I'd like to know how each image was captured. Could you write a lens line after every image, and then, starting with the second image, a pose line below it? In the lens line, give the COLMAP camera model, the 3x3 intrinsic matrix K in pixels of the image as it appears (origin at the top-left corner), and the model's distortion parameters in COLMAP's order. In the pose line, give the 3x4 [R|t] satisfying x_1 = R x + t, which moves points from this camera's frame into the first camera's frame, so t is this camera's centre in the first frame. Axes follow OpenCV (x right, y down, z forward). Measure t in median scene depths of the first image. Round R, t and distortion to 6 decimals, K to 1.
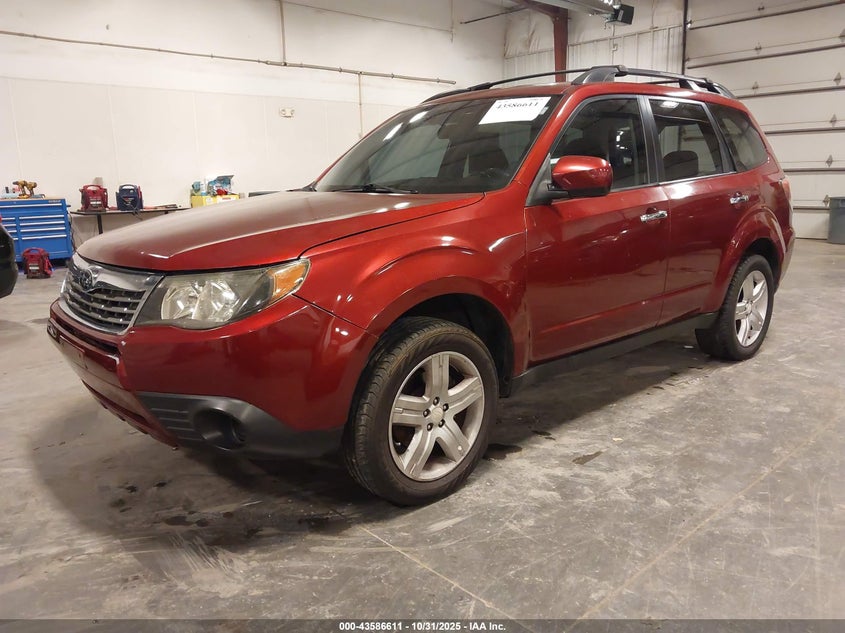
lens RADIAL K [[659.2, 0, 422.5], [0, 659.2, 316.5], [0, 0, 1]] dist [0.002788, 0.004172]
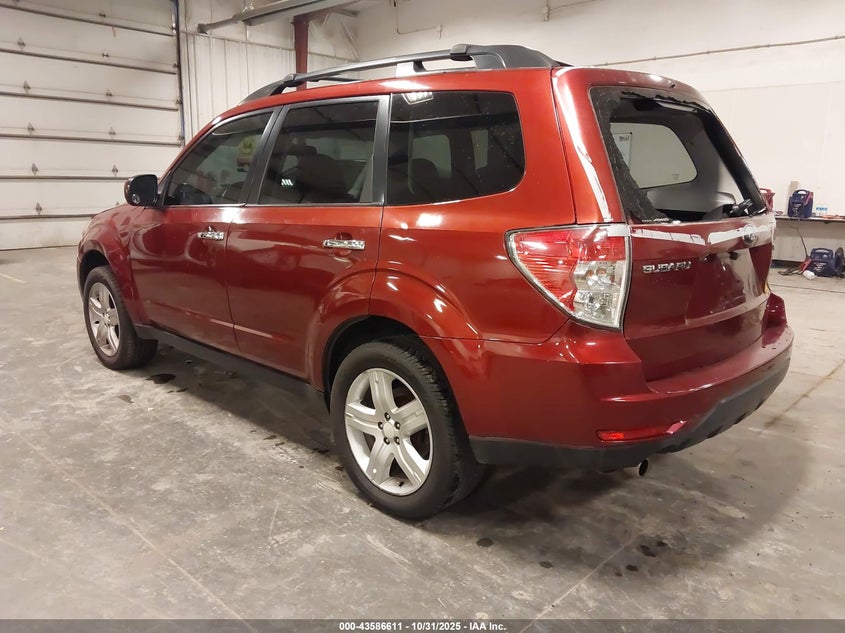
lens RADIAL K [[659.2, 0, 422.5], [0, 659.2, 316.5], [0, 0, 1]] dist [0.002788, 0.004172]
pose [[0.076692, 0.219790, -0.972528, 1.427720], [-0.232143, 0.952531, 0.196964, -0.313092], [0.969654, 0.210660, 0.124074, 1.279080]]
